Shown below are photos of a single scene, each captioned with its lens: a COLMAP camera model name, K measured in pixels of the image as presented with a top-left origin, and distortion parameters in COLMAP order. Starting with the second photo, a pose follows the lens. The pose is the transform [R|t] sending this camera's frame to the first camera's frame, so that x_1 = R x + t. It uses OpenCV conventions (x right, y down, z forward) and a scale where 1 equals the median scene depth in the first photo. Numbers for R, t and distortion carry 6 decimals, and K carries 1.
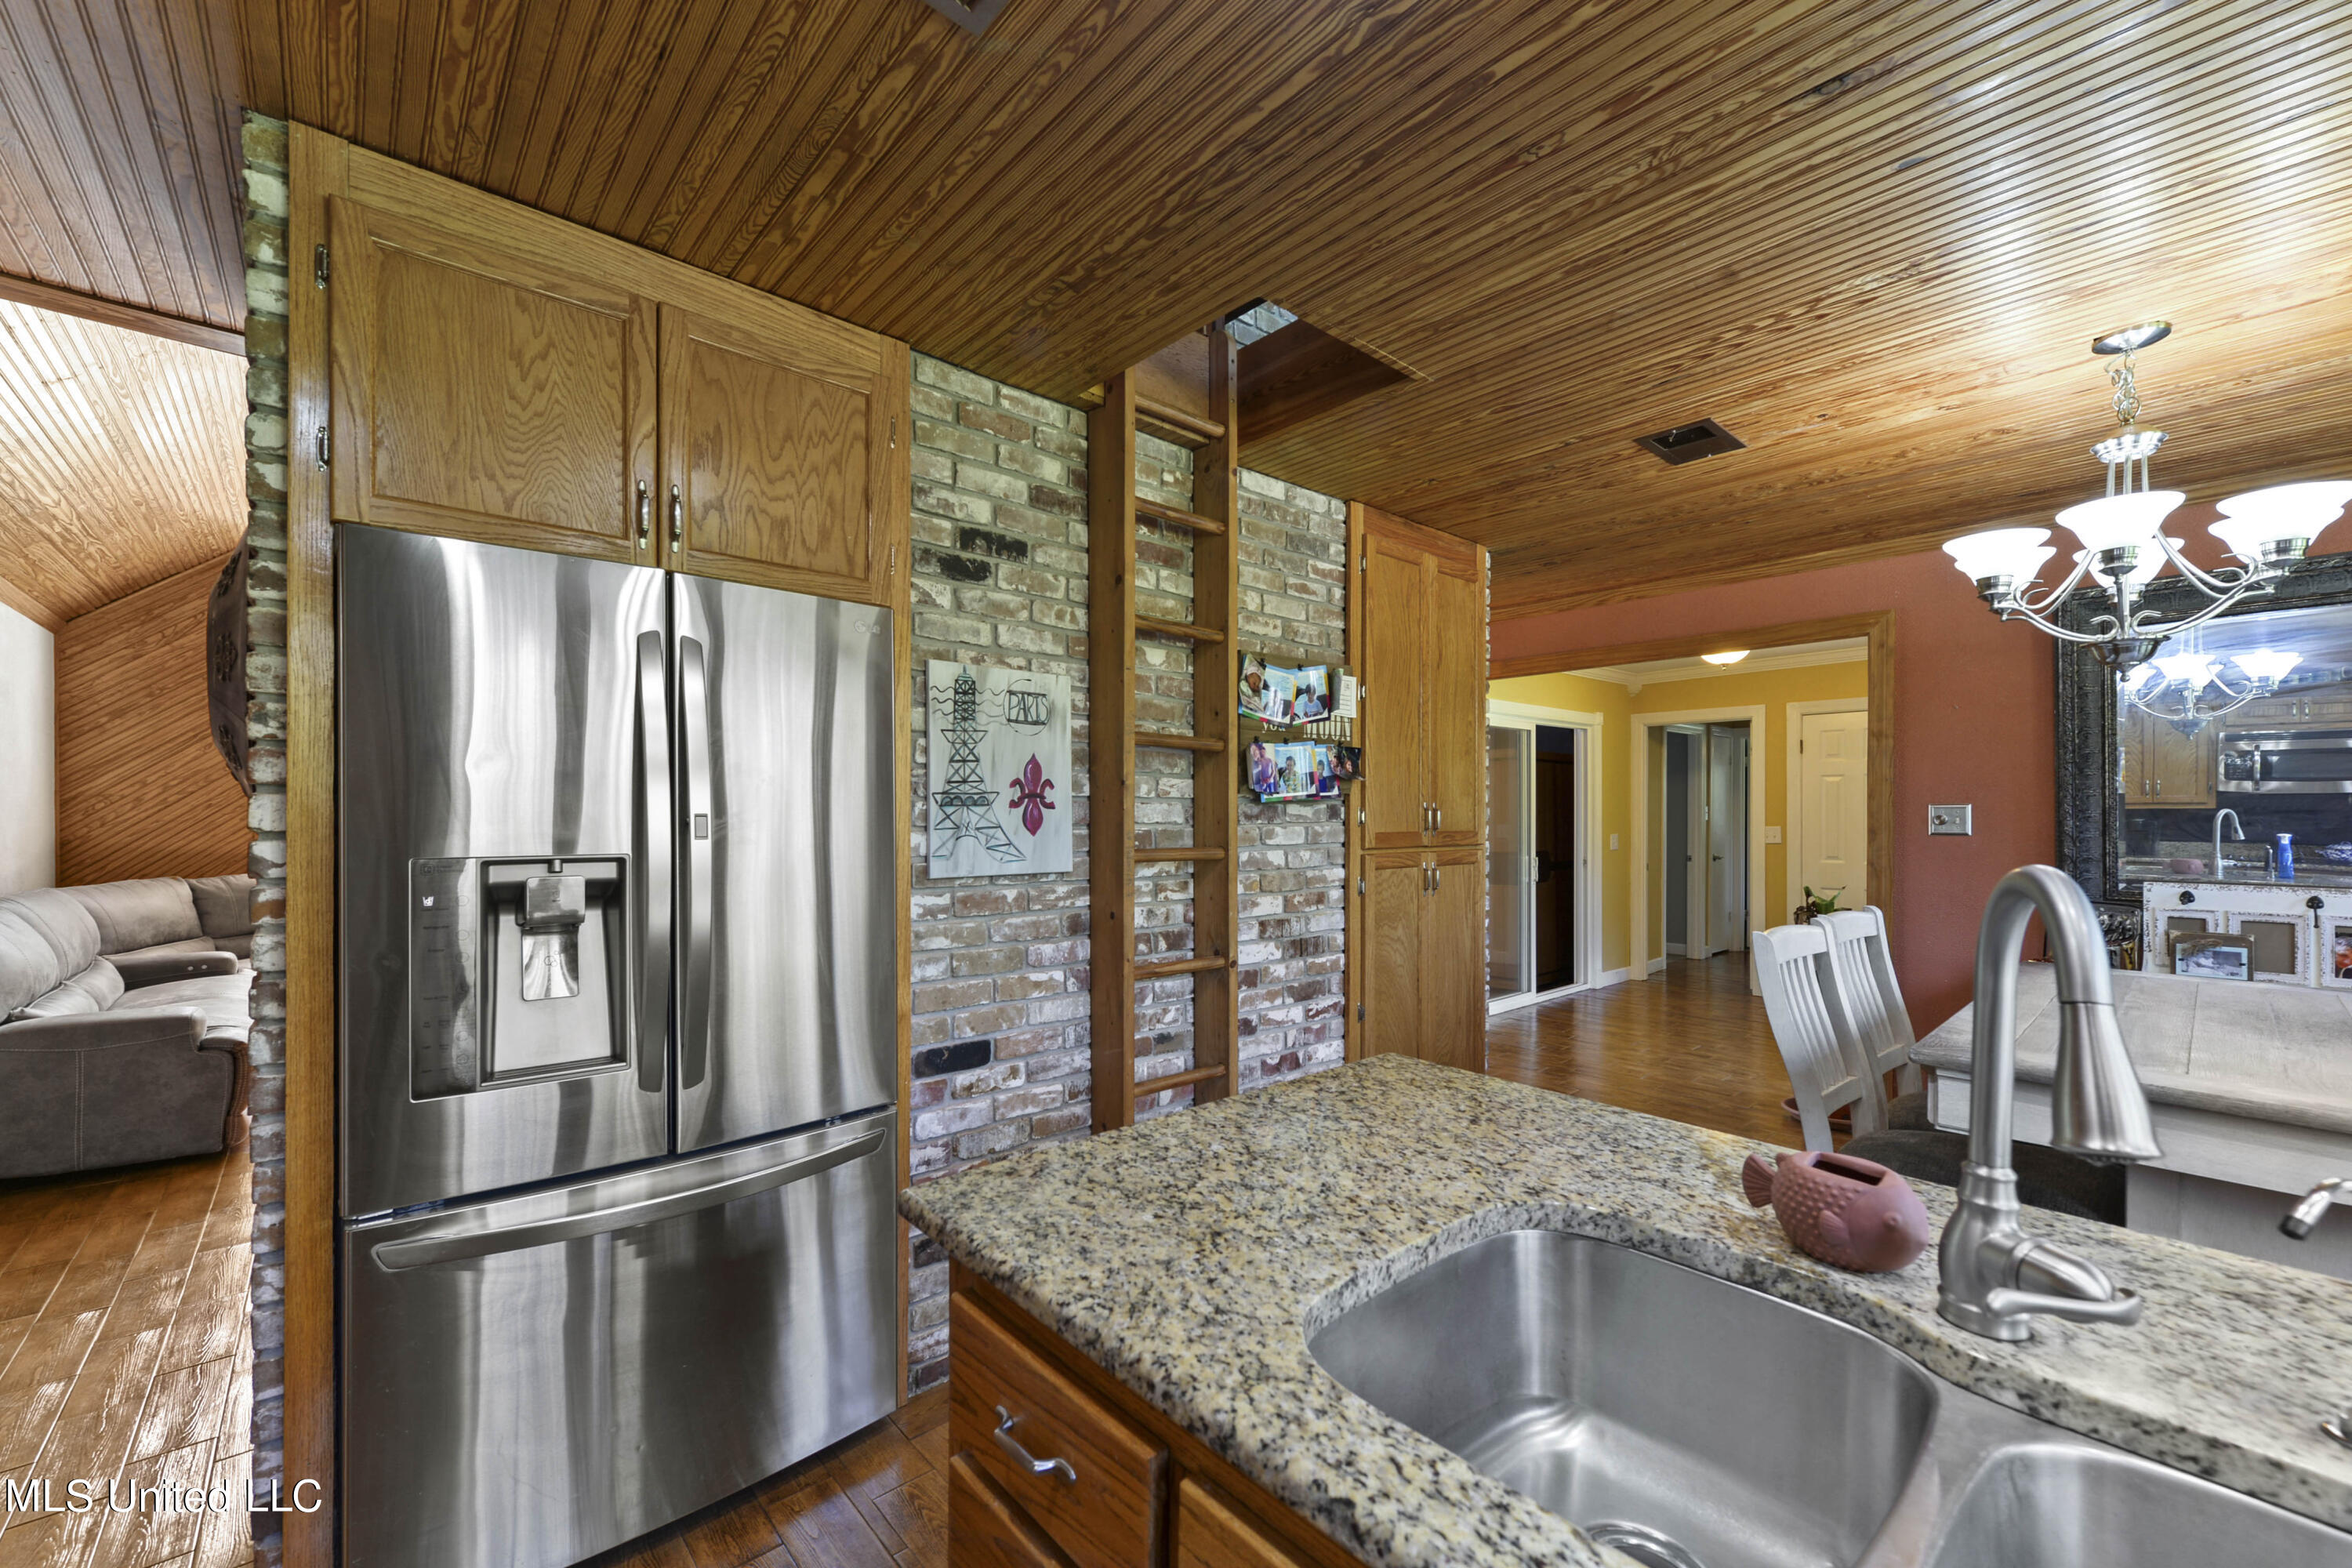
lens RADIAL K [[947.2, 0, 1166.0], [0, 947.2, 807.2], [0, 0, 1]] dist [0.005393, -0.001595]
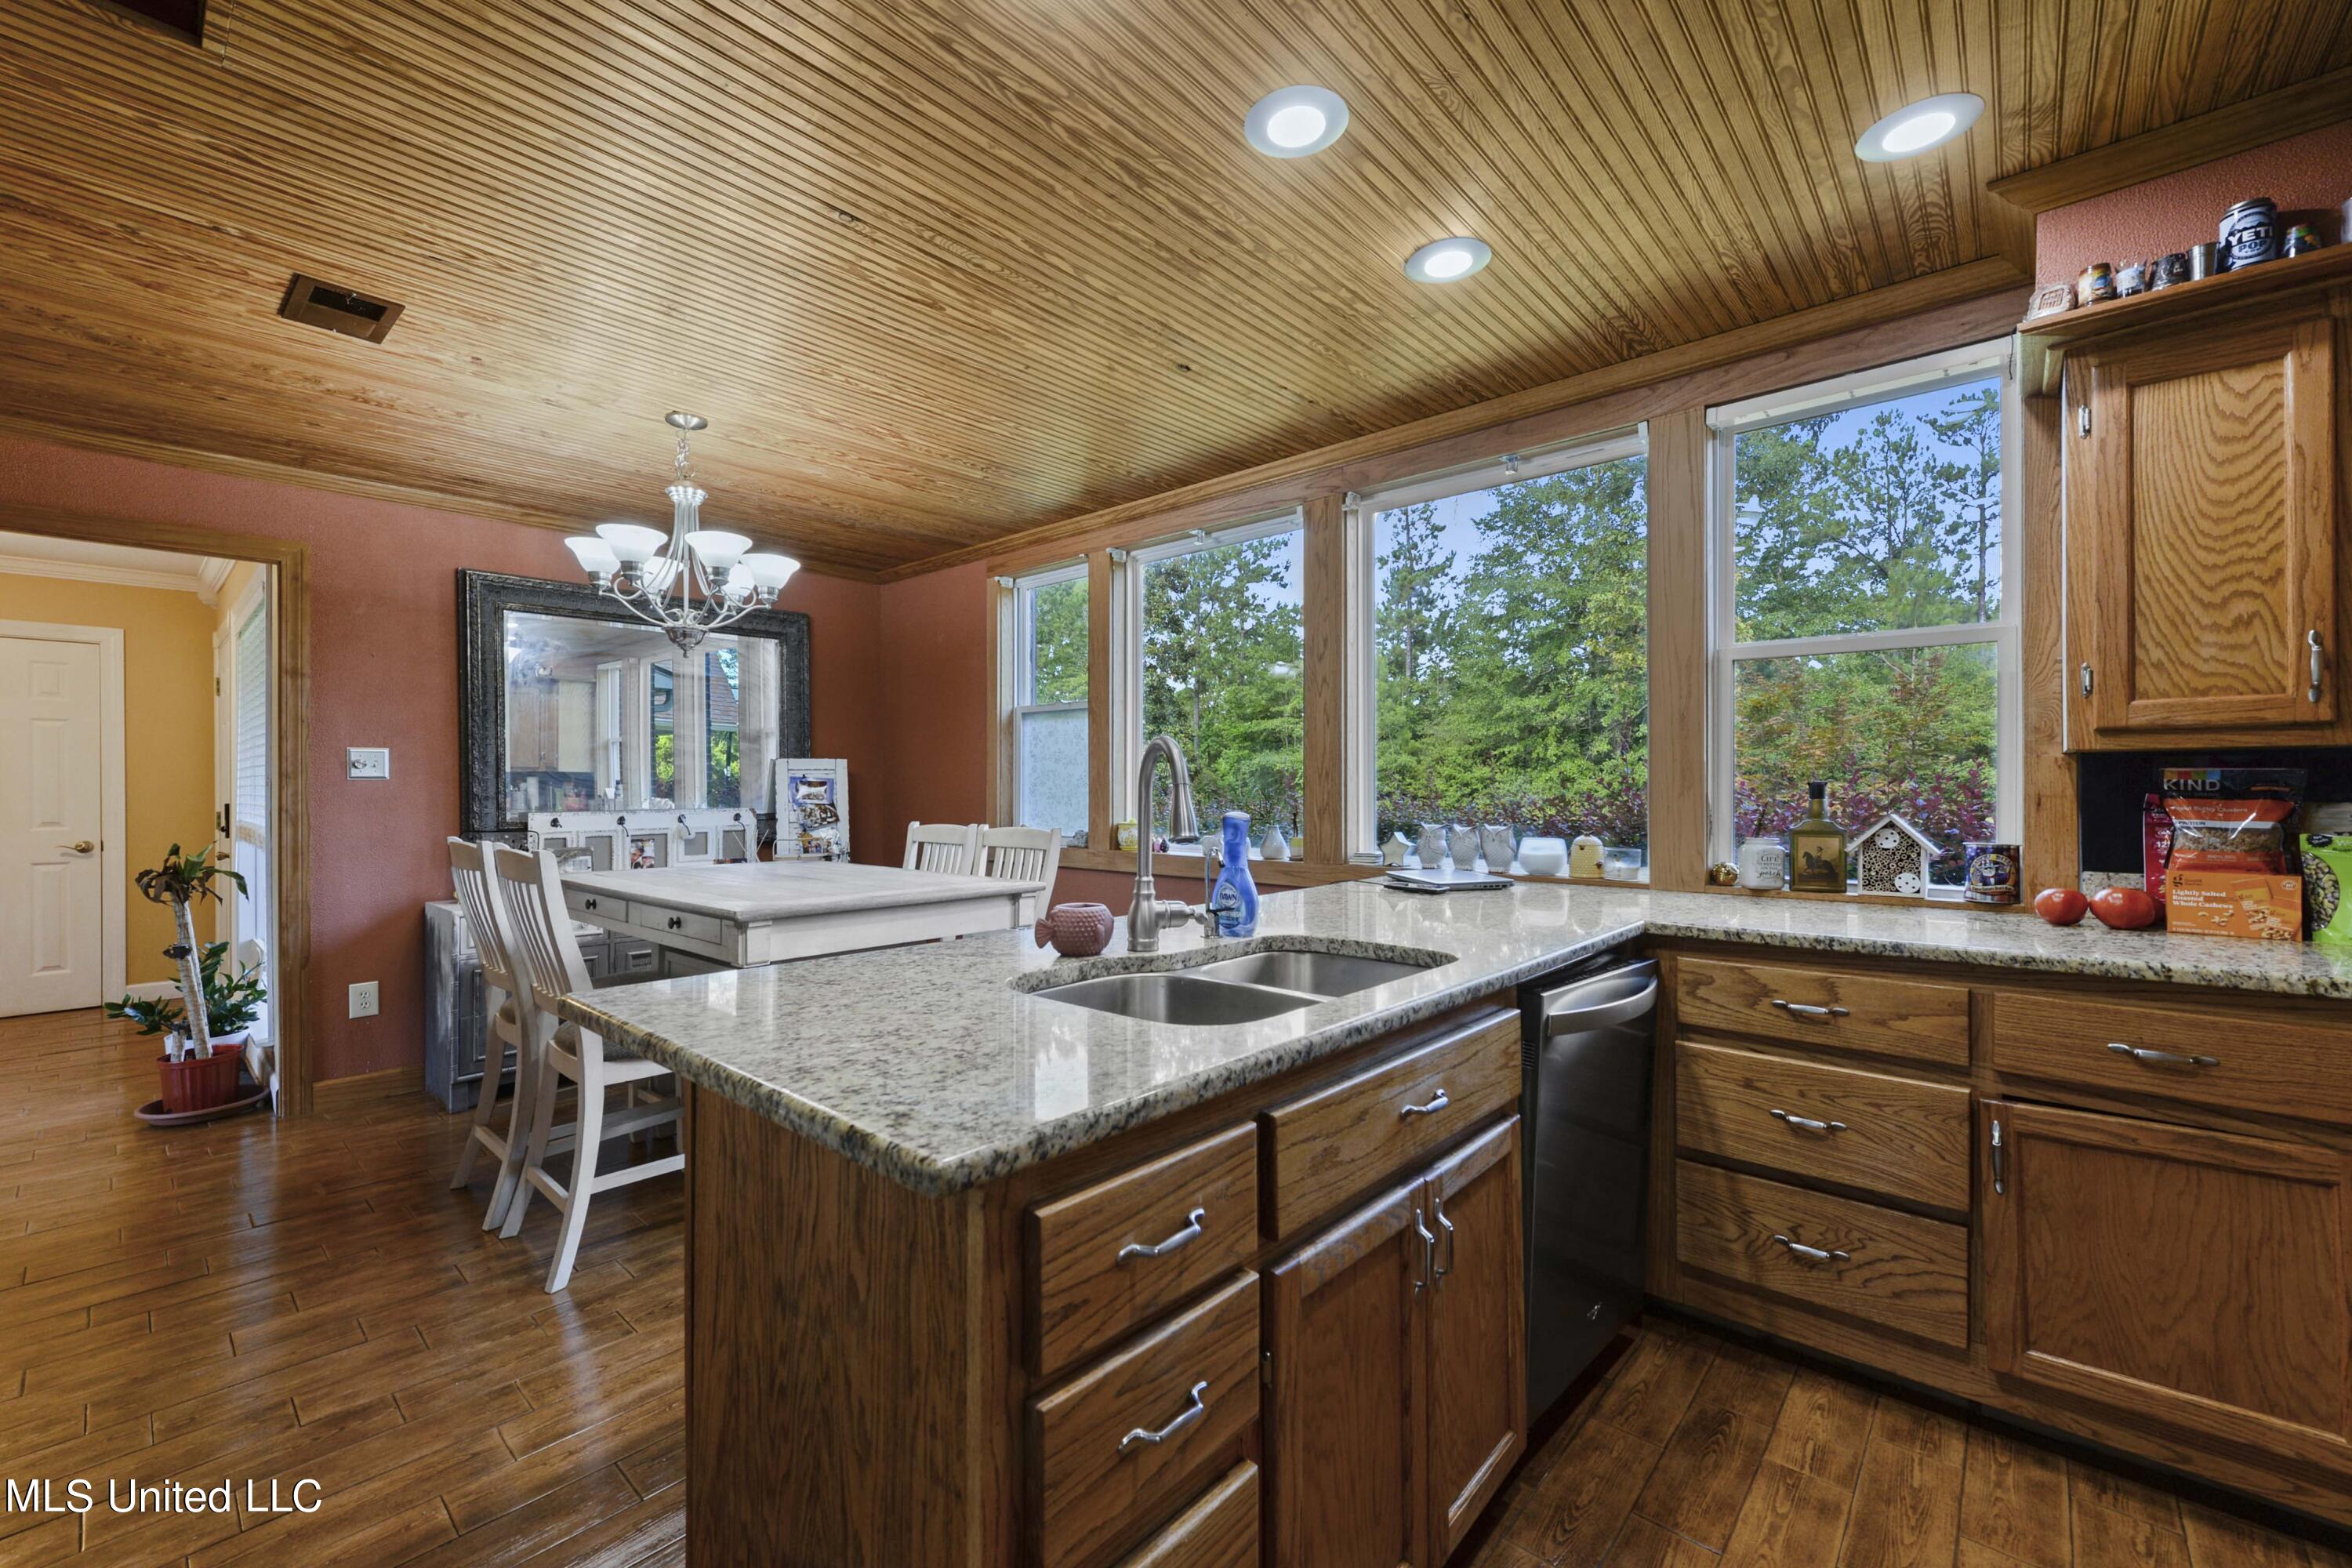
lens RADIAL K [[947.2, 0, 1151.5], [0, 947.2, 781.1], [0, 0, 1]] dist [0.005393, -0.001595]
pose [[-0.111445, 0.008171, 0.993737, -0.387352], [-0.006420, 0.999939, -0.008942, 0.048186], [-0.993750, -0.007376, -0.111386, 0.357483]]
